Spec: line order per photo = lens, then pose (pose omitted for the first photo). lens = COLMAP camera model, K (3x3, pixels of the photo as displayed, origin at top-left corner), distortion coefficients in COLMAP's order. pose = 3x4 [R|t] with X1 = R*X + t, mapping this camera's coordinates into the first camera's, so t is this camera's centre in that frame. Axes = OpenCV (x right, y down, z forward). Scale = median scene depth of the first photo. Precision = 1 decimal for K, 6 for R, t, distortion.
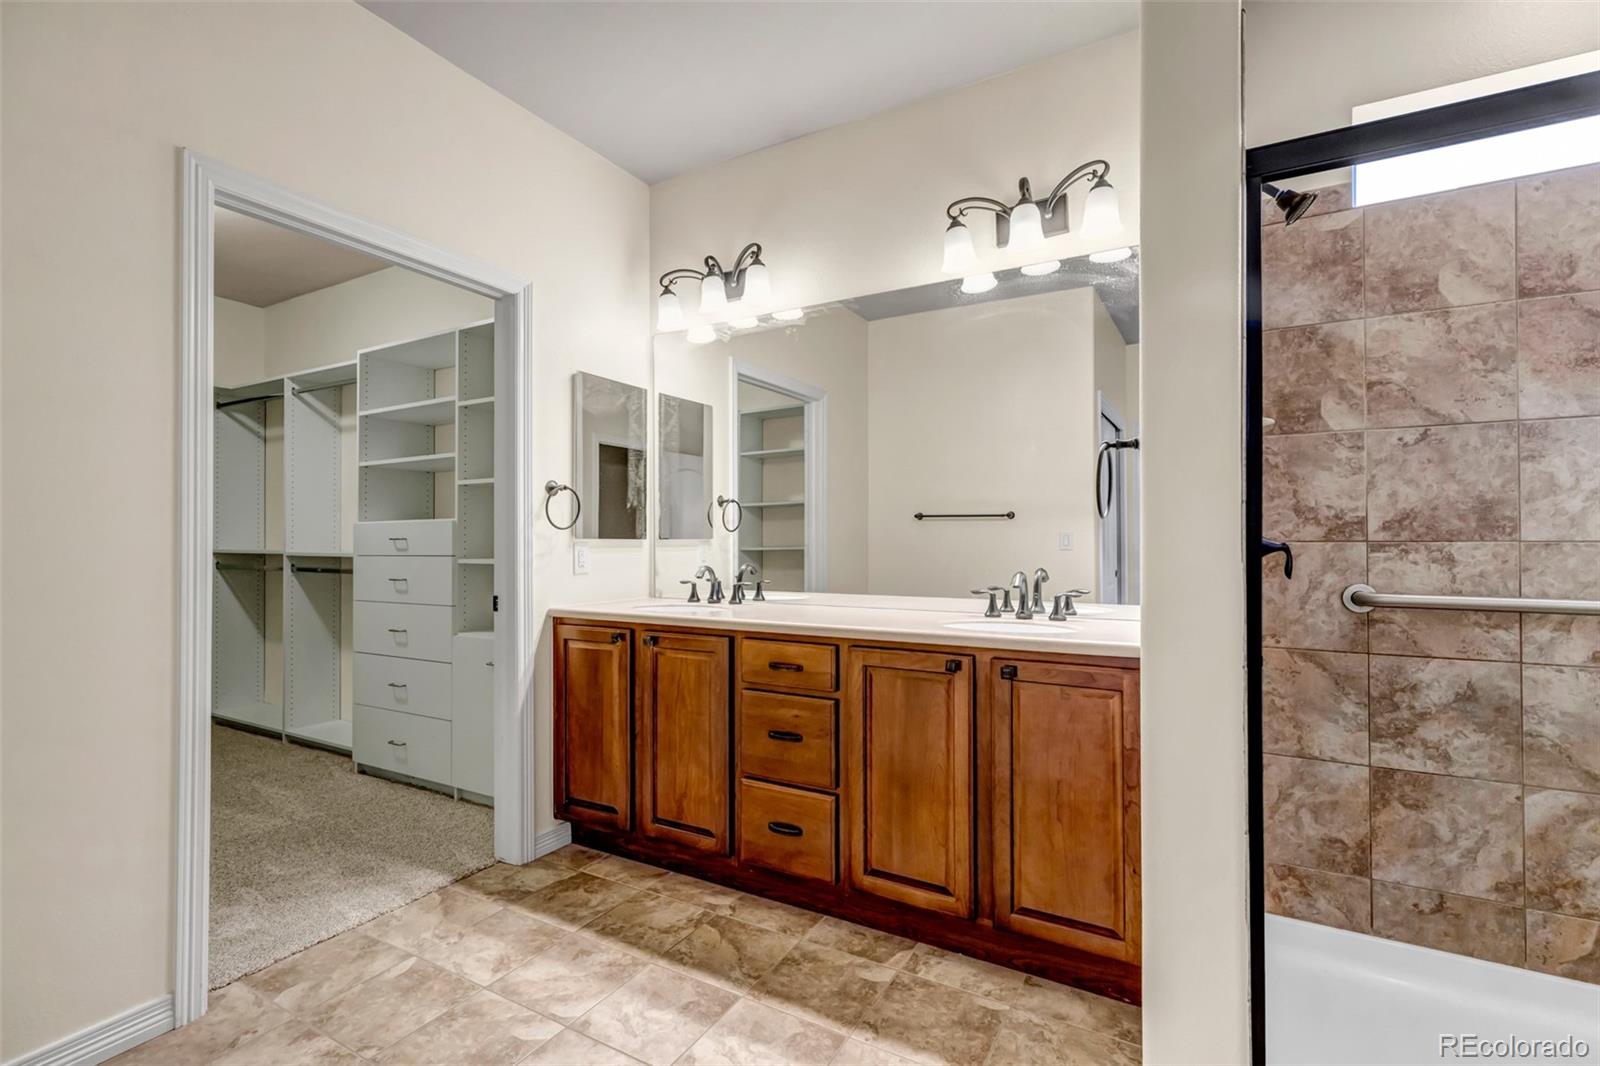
lens RADIAL K [[728.1, 0, 796.3], [0, 728.1, 534.2], [0, 0, 1]] dist [0.004542, -0.000825]
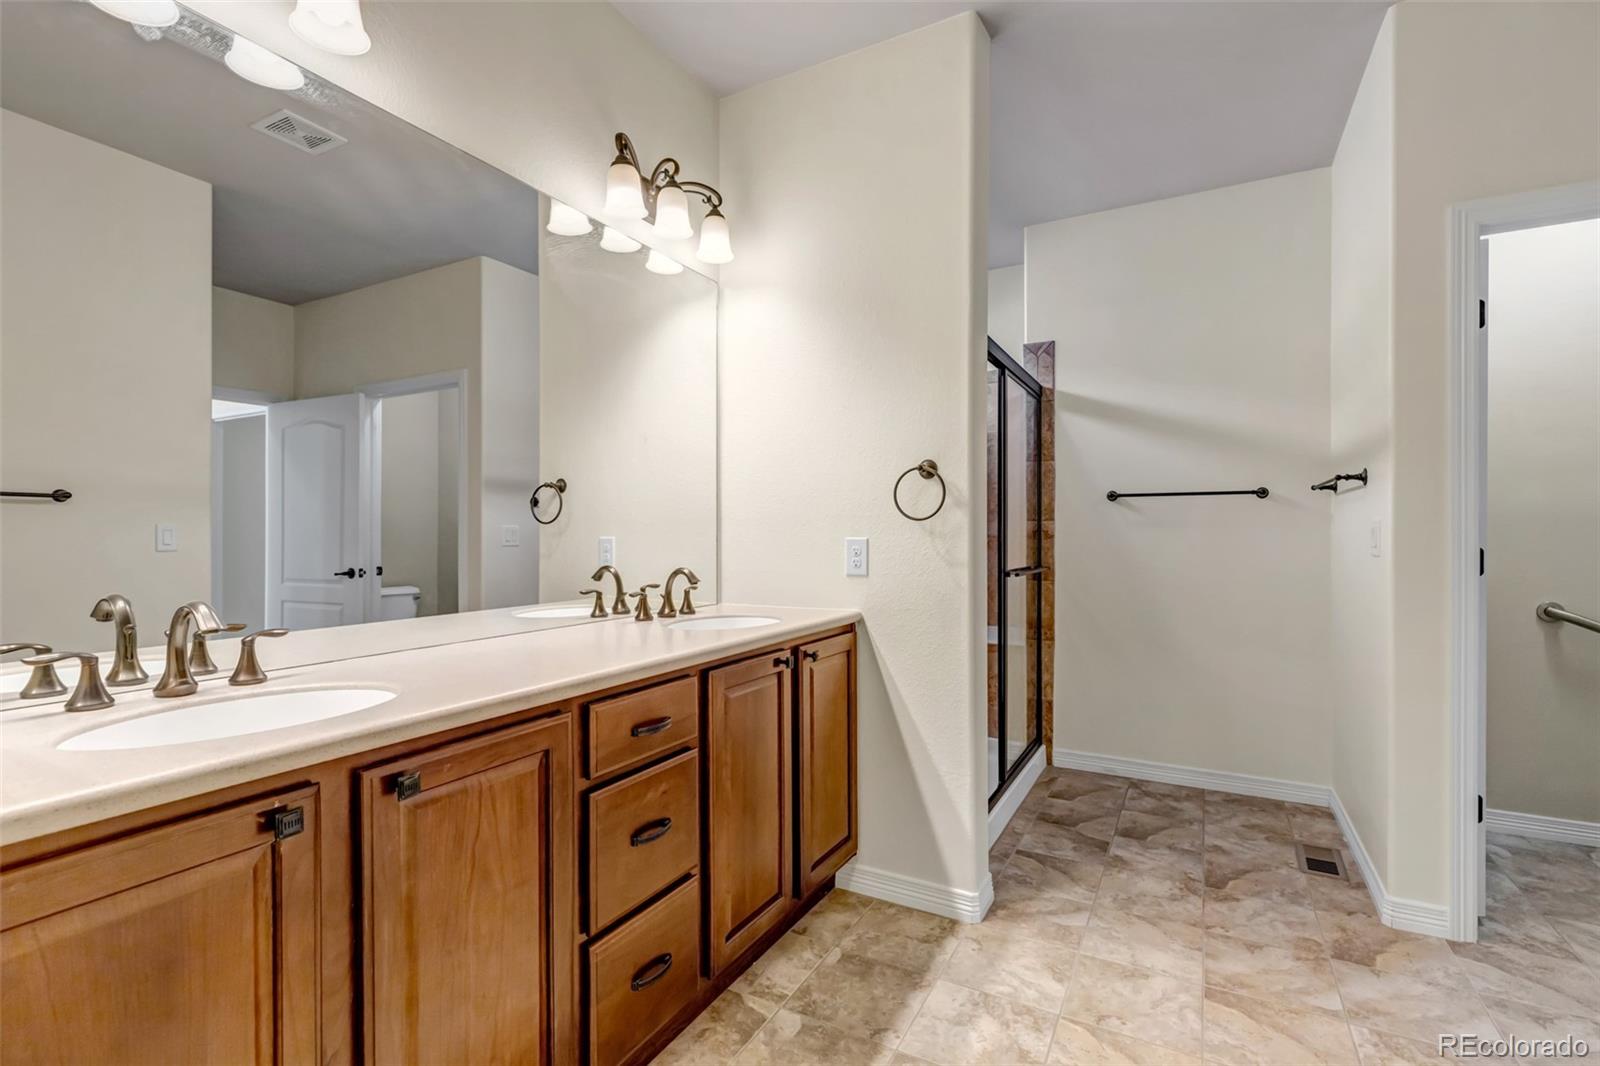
lens RADIAL K [[728.1, 0, 803.9], [0, 728.1, 531.9], [0, 0, 1]] dist [0.004542, -0.000825]
pose [[-0.020474, 0.004045, 0.999782, -0.470367], [-0.003916, 0.999984, -0.004126, 0.005556], [-0.999783, -0.003999, -0.020458, 0.604682]]
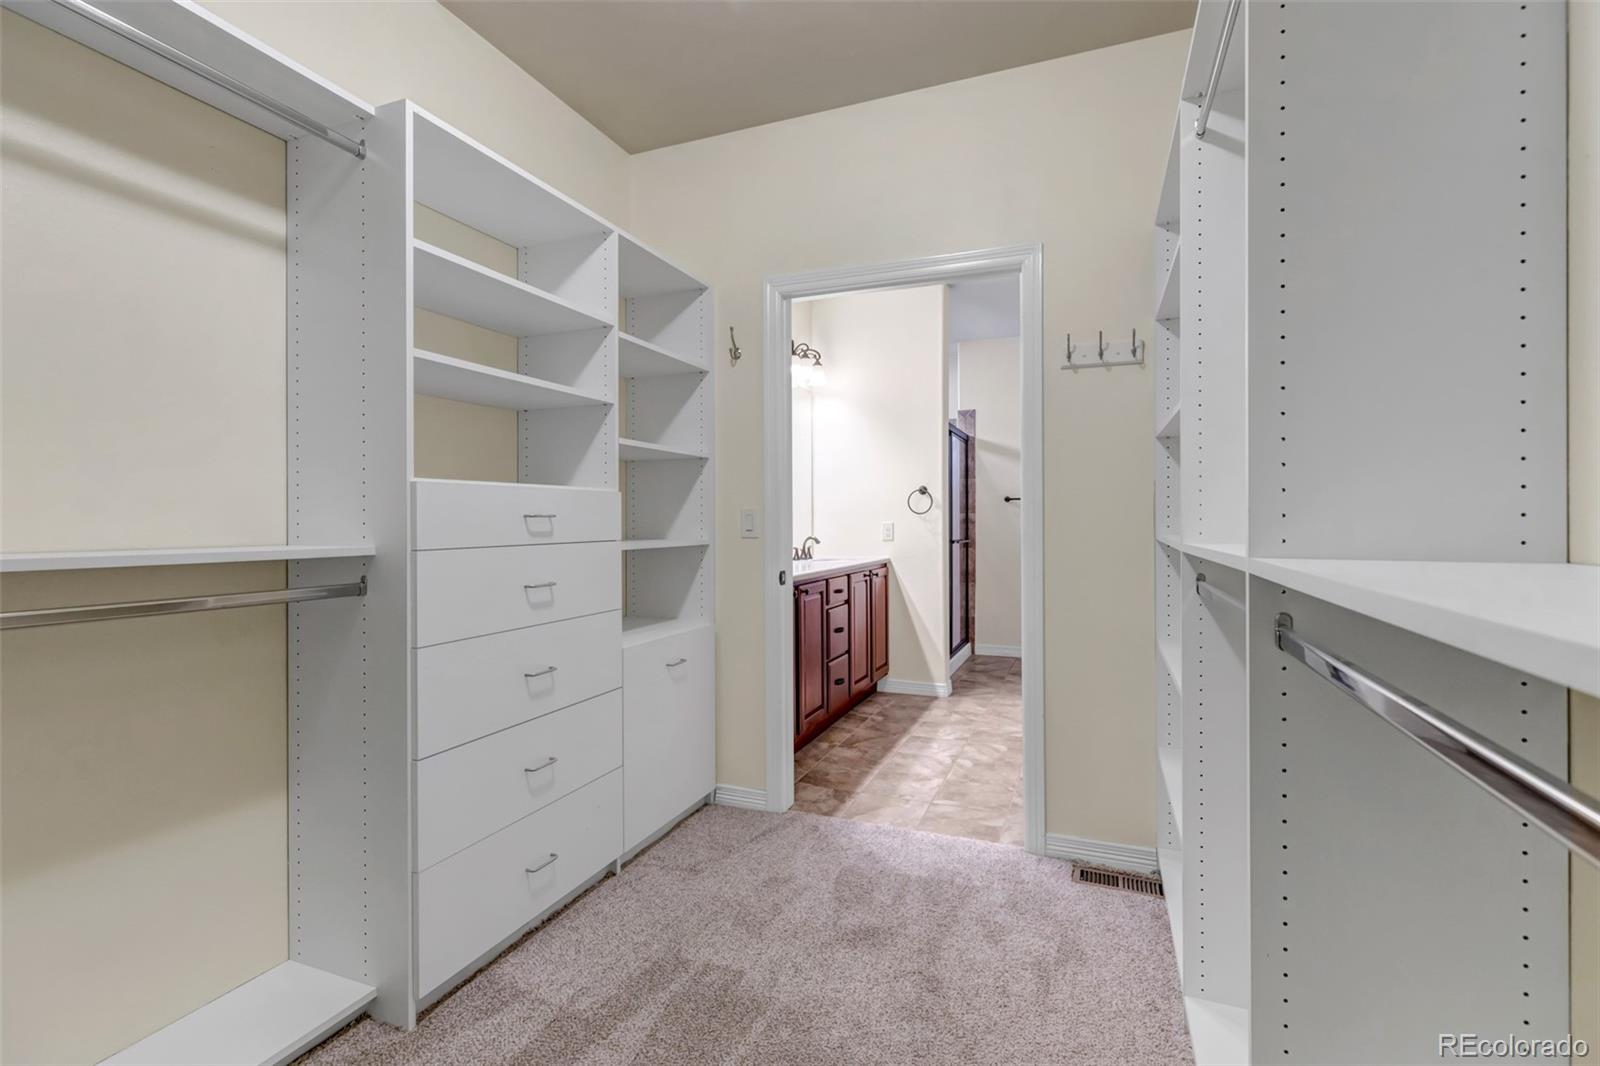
lens RADIAL K [[728.1, 0, 795.7], [0, 728.1, 522.8], [0, 0, 1]] dist [0.004542, -0.000825]
pose [[-0.127841, 0.003182, 0.991790, -1.222288], [-0.000496, 0.999995, -0.003272, 0.014720], [-0.991795, -0.000910, -0.127838, 0.919953]]
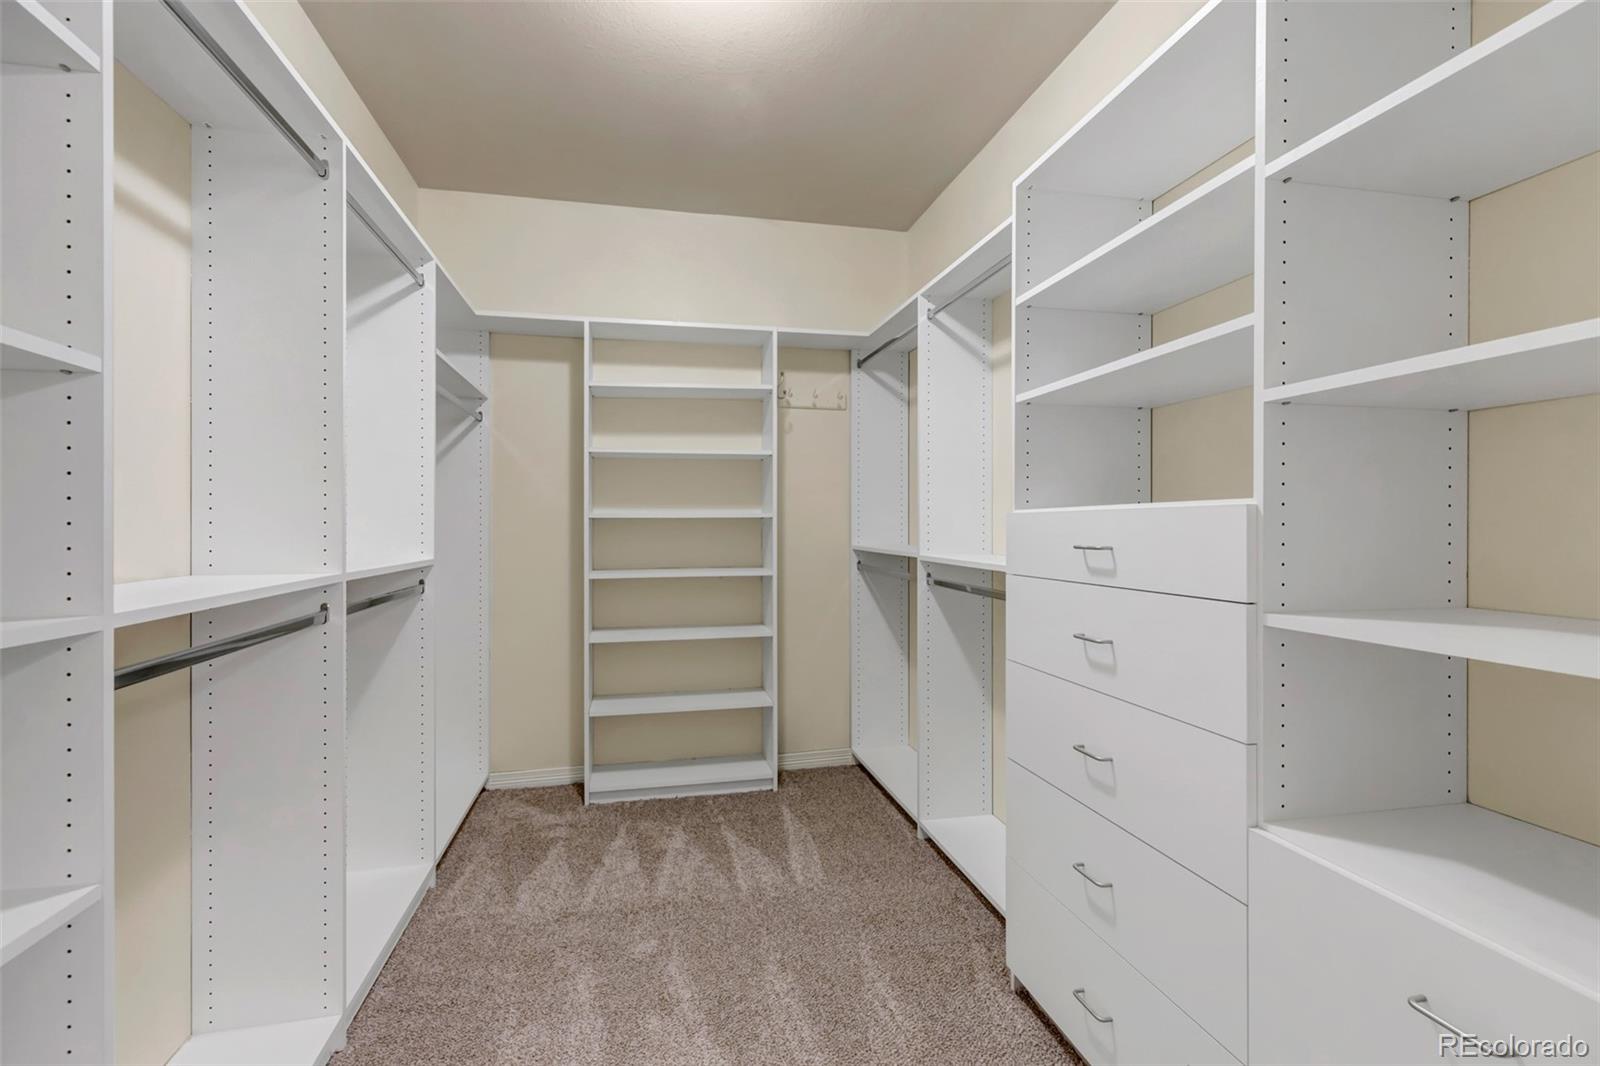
lens RADIAL K [[728.1, 0, 795.1], [0, 728.1, 521.1], [0, 0, 1]] dist [0.004542, -0.000825]
pose [[0.667589, 0.000532, -0.744530, -0.354465], [0.002029, 0.999995, 0.002533, -0.011695], [0.744527, -0.003202, 0.667584, 0.597900]]
